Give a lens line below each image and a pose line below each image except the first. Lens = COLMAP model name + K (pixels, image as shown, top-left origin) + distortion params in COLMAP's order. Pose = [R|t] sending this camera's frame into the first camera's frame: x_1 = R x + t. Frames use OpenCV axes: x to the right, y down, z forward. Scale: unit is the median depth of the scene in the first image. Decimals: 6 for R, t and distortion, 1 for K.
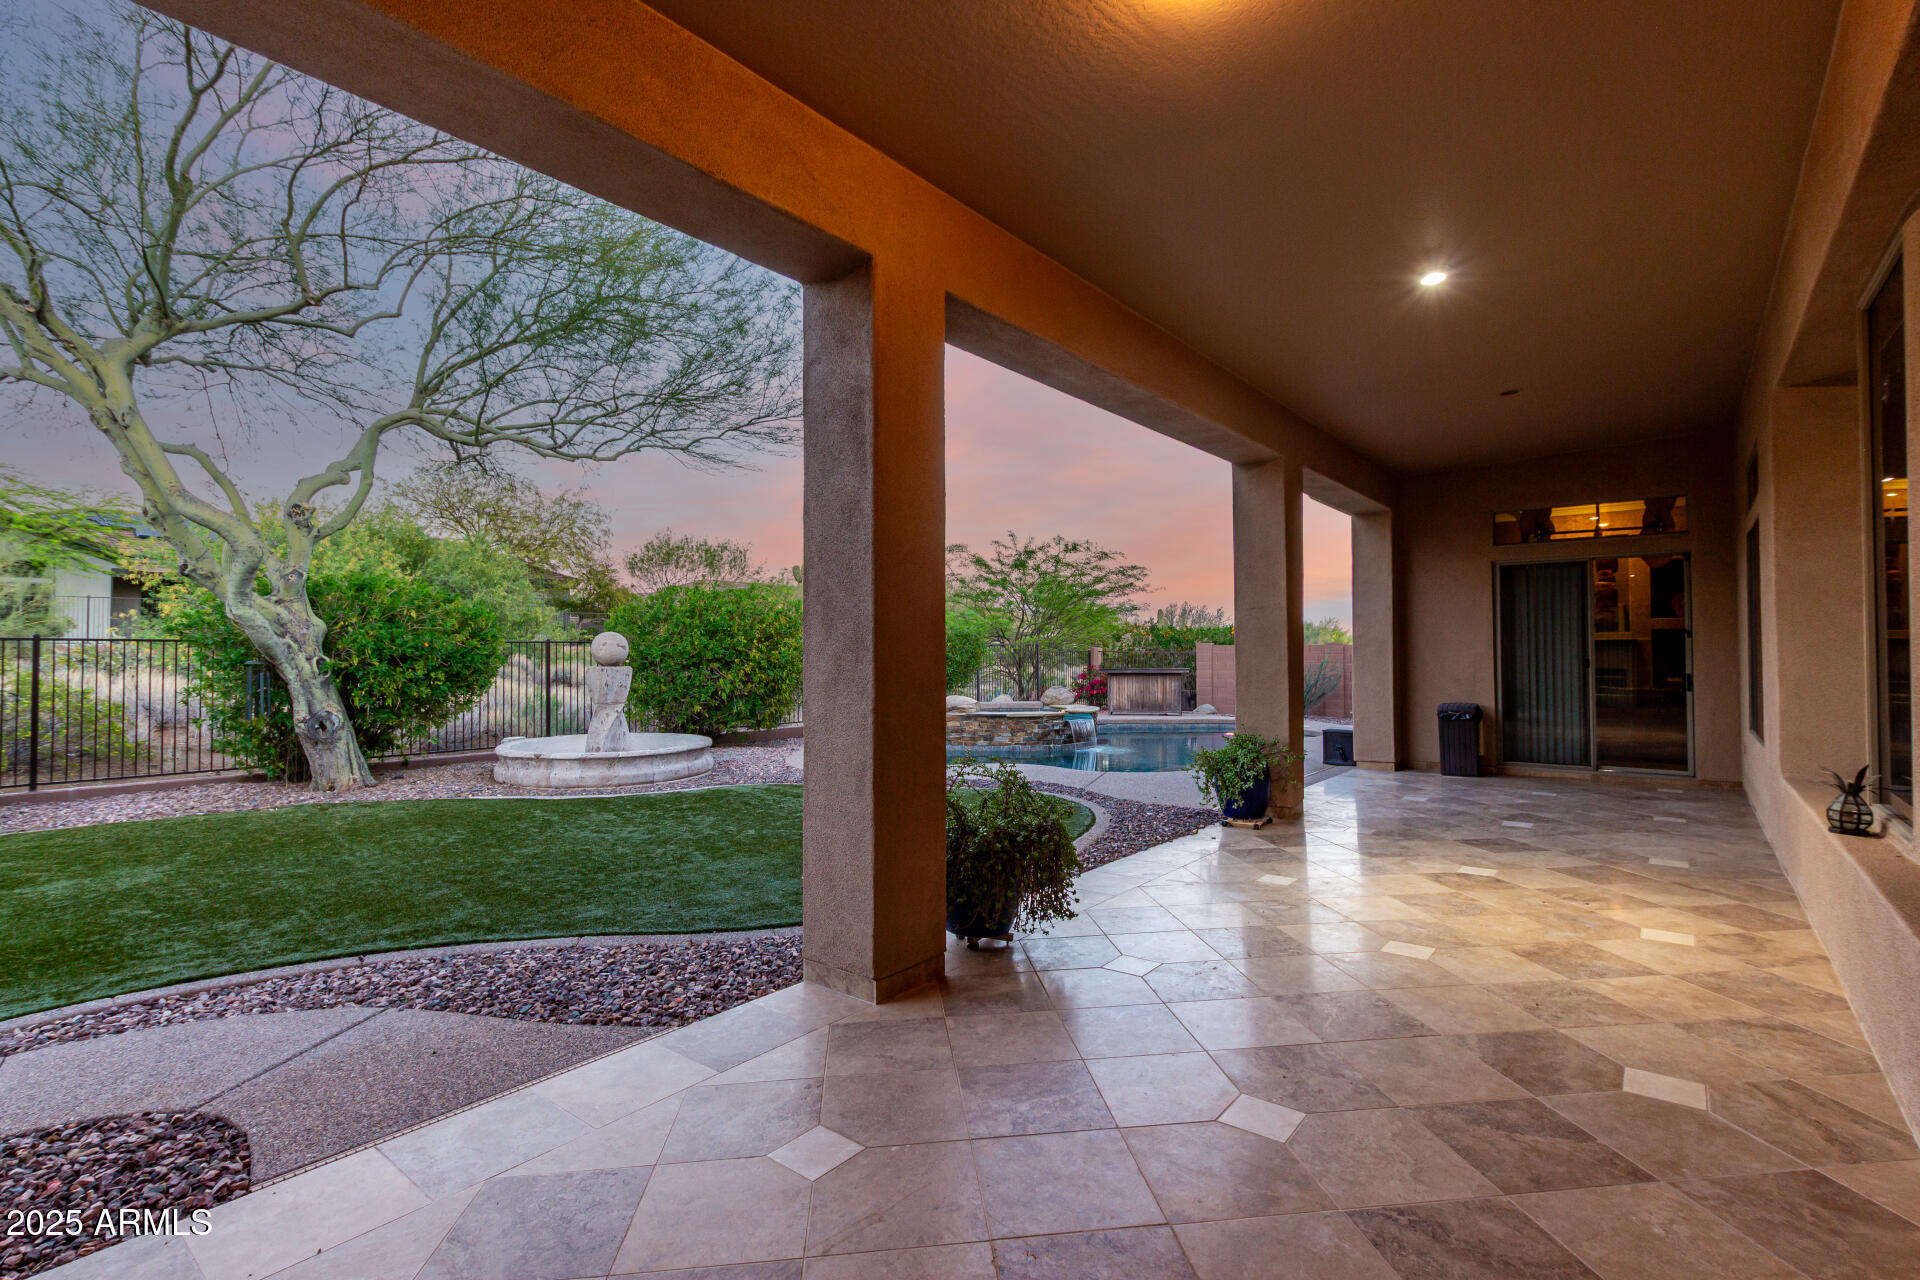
lens RADIAL K [[896.2, 0, 960.0], [0, 896.2, 640.0], [0, 0, 1]] dist [0.024350, 0.000298]
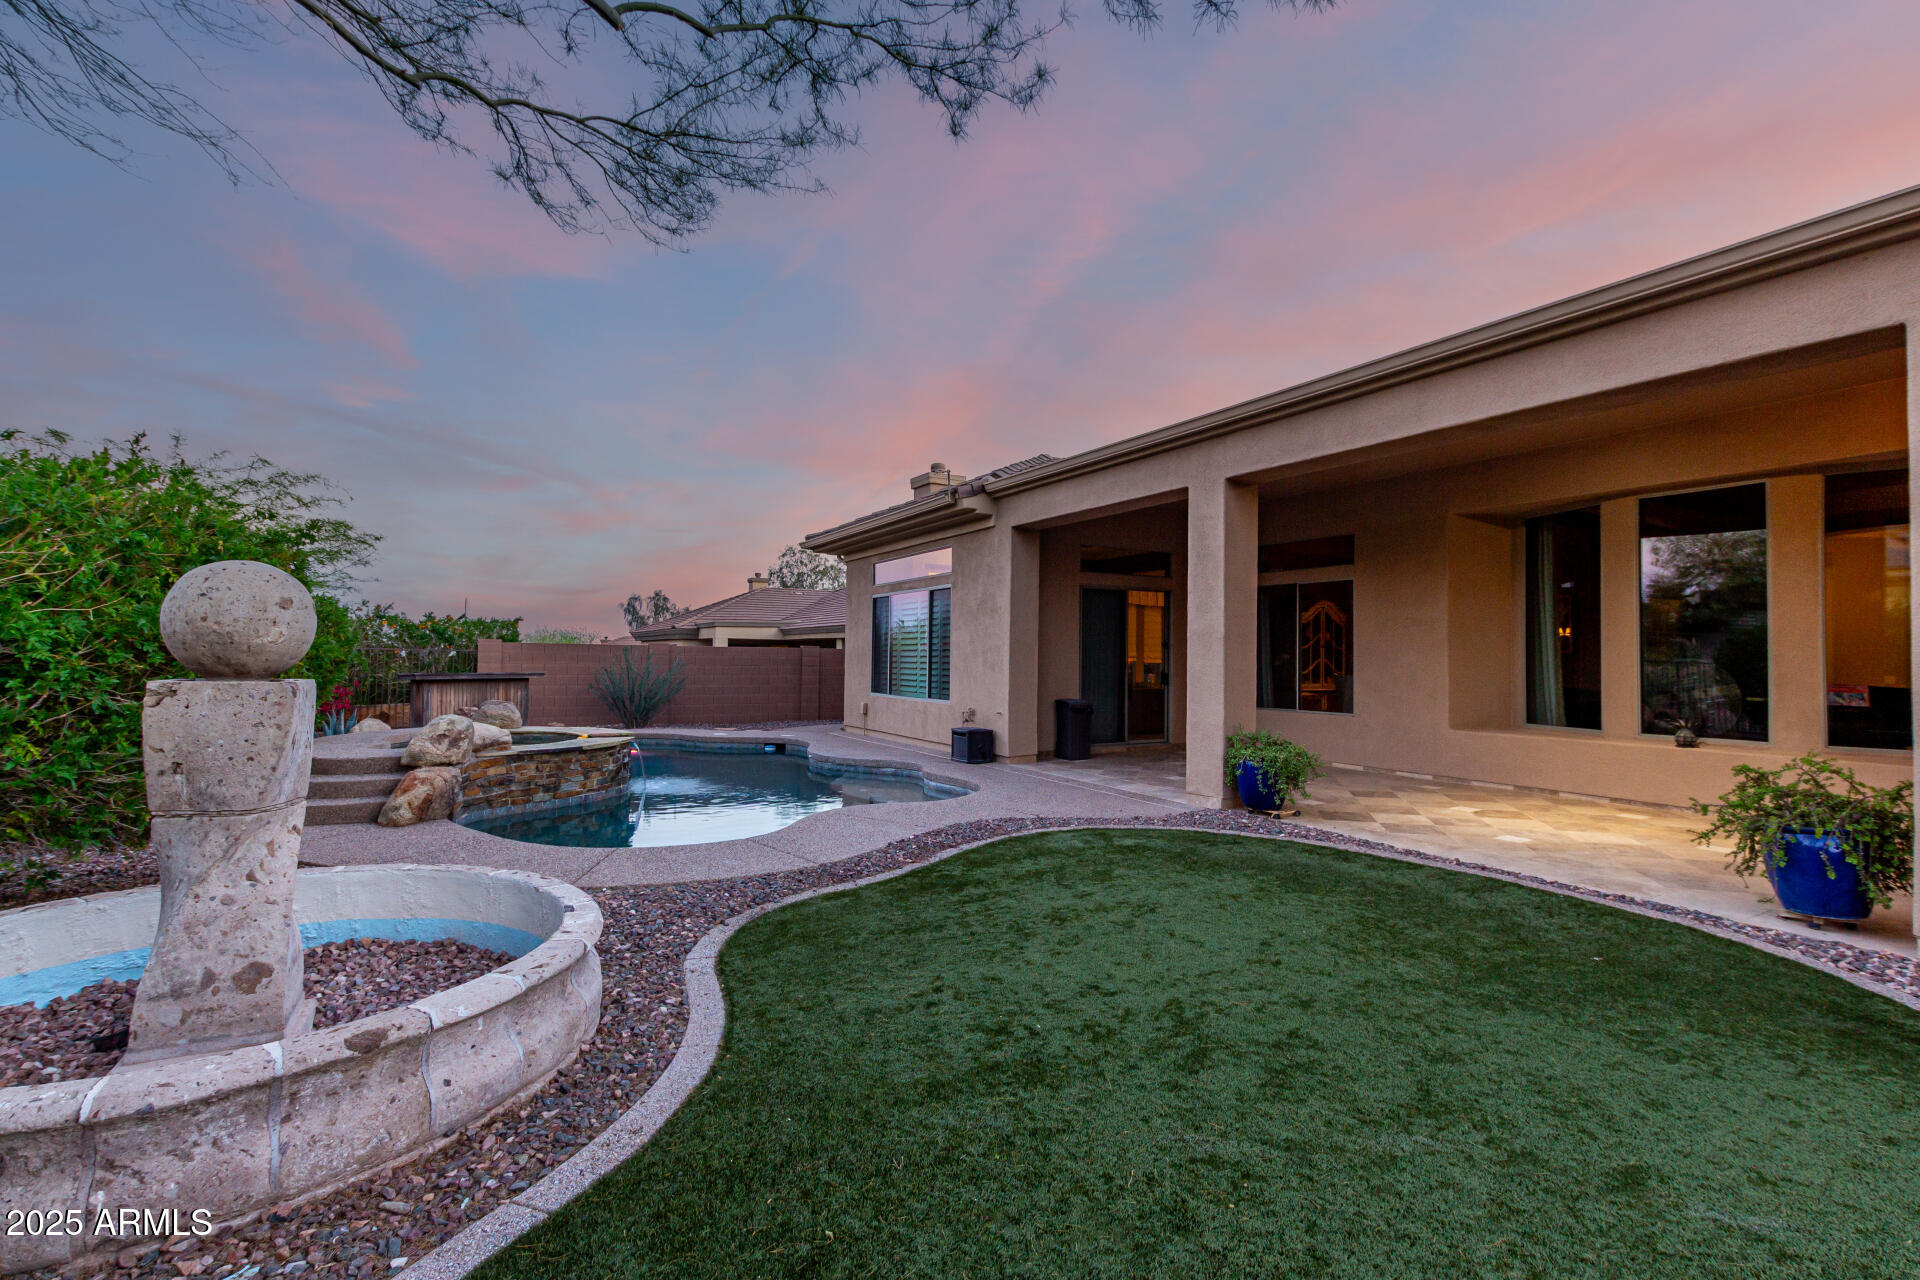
lens RADIAL K [[896.2, 0, 960.0], [0, 896.2, 640.0], [0, 0, 1]] dist [0.024350, 0.000298]
pose [[0.395253, 0.023903, 0.918261, -0.591152], [-0.022316, 0.999616, -0.016416, 0.014748], [-0.918301, -0.014004, 0.395634, 0.670278]]
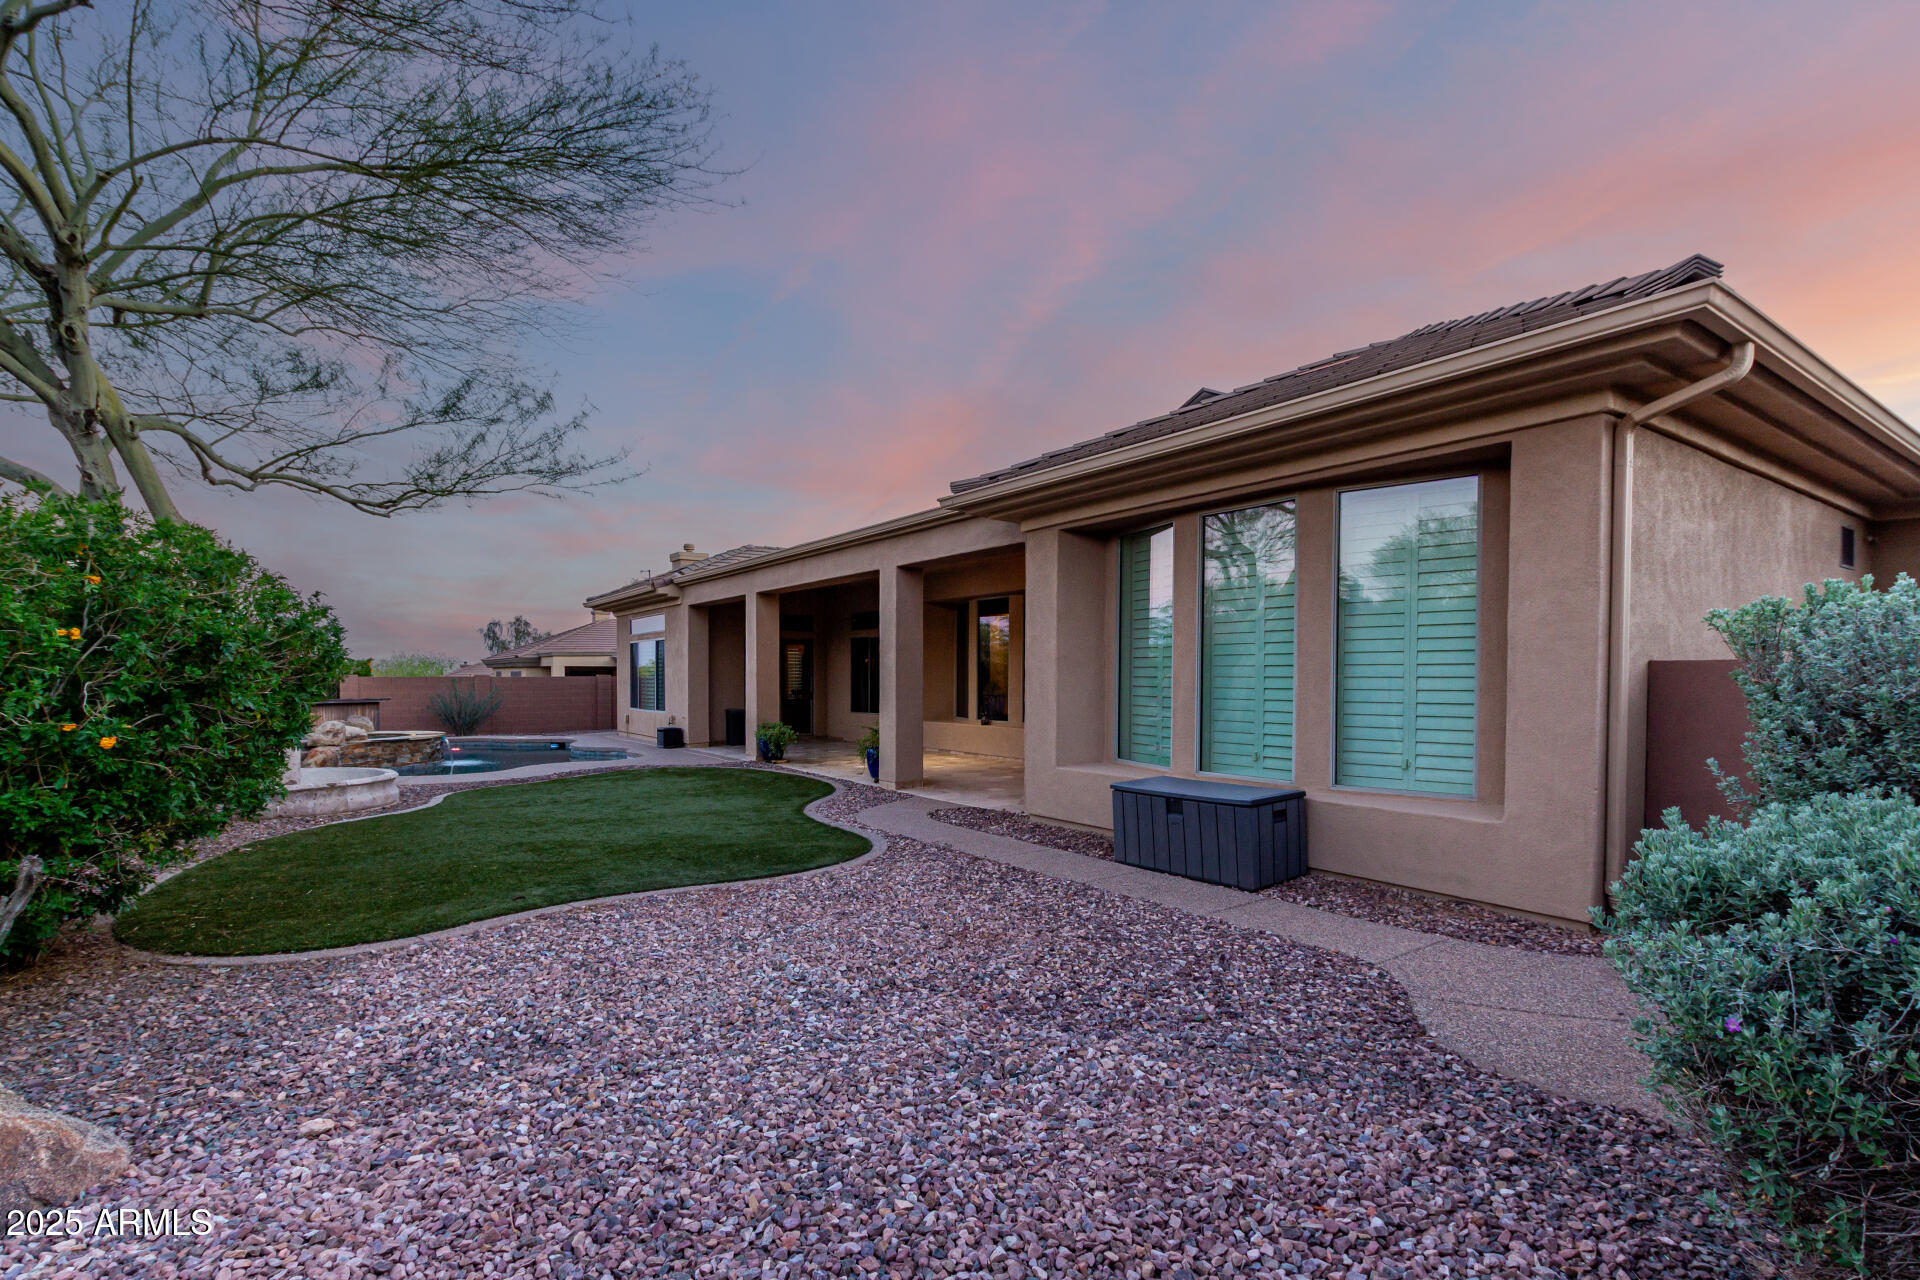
lens RADIAL K [[889.3, 0, 963.4], [0, 889.3, 677.6], [0, 0, 1]] dist [0.000445, -0.000249]
pose [[0.272620, -0.000192, 0.962122, -1.163240], [-0.009294, 0.999953, 0.002833, -0.007387], [-0.962077, -0.009714, 0.272605, -0.003677]]
